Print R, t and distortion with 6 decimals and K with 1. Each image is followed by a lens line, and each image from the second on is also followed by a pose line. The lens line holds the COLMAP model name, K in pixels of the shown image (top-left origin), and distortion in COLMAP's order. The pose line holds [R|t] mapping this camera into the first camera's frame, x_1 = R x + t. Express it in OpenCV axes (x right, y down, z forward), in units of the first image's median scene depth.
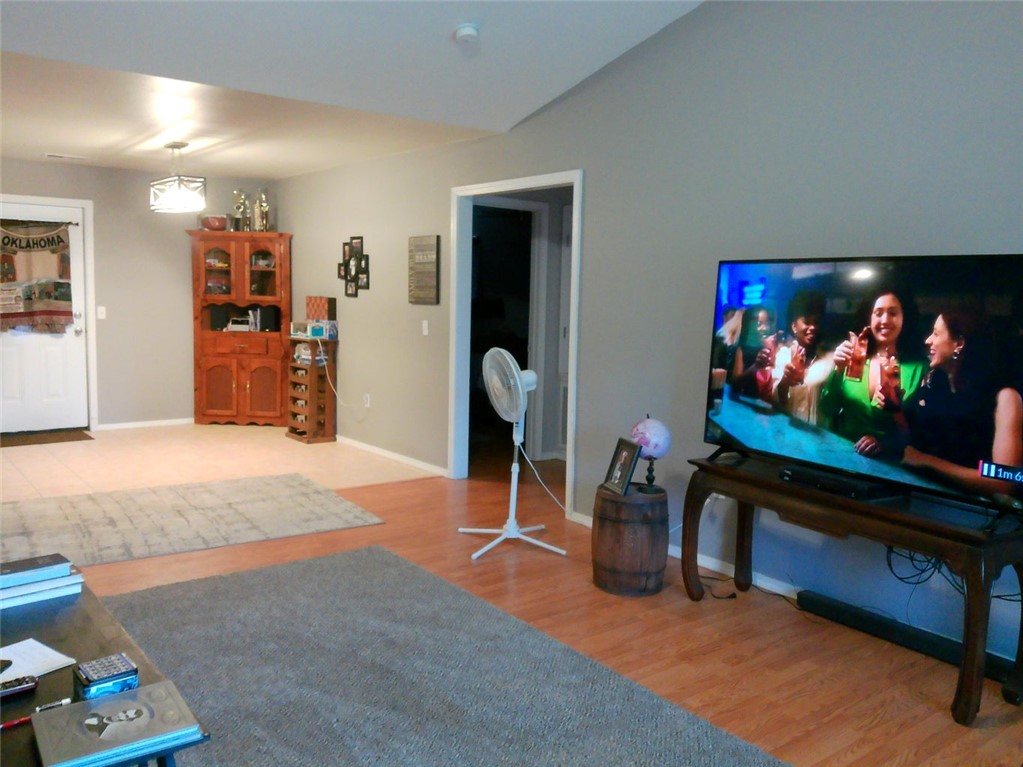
lens RADIAL K [[820.3, 0, 511.5], [0, 820.3, 383.5], [0, 0, 1]] dist [0.061033, -0.007611]
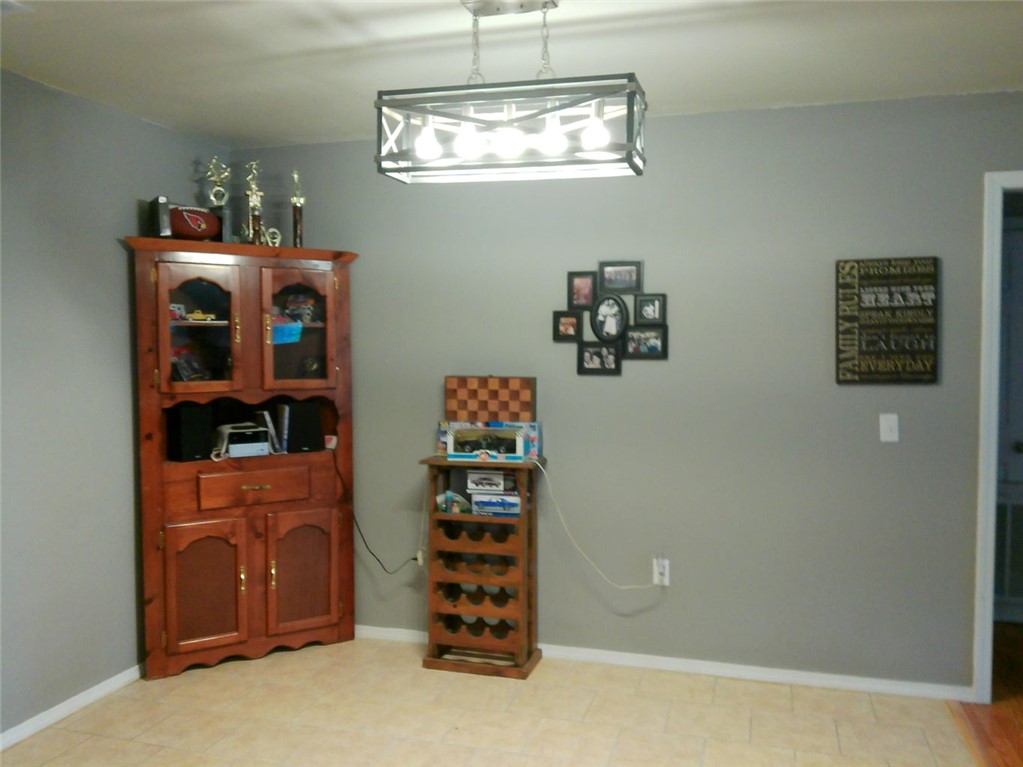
lens RADIAL K [[820.3, 0, 511.5], [0, 820.3, 383.5], [0, 0, 1]] dist [0.061033, -0.007611]
pose [[0.827724, -0.049277, 0.558967, -0.513632], [0.084252, 0.995758, -0.036978, -0.082483], [-0.554774, 0.077702, 0.828365, 0.580845]]
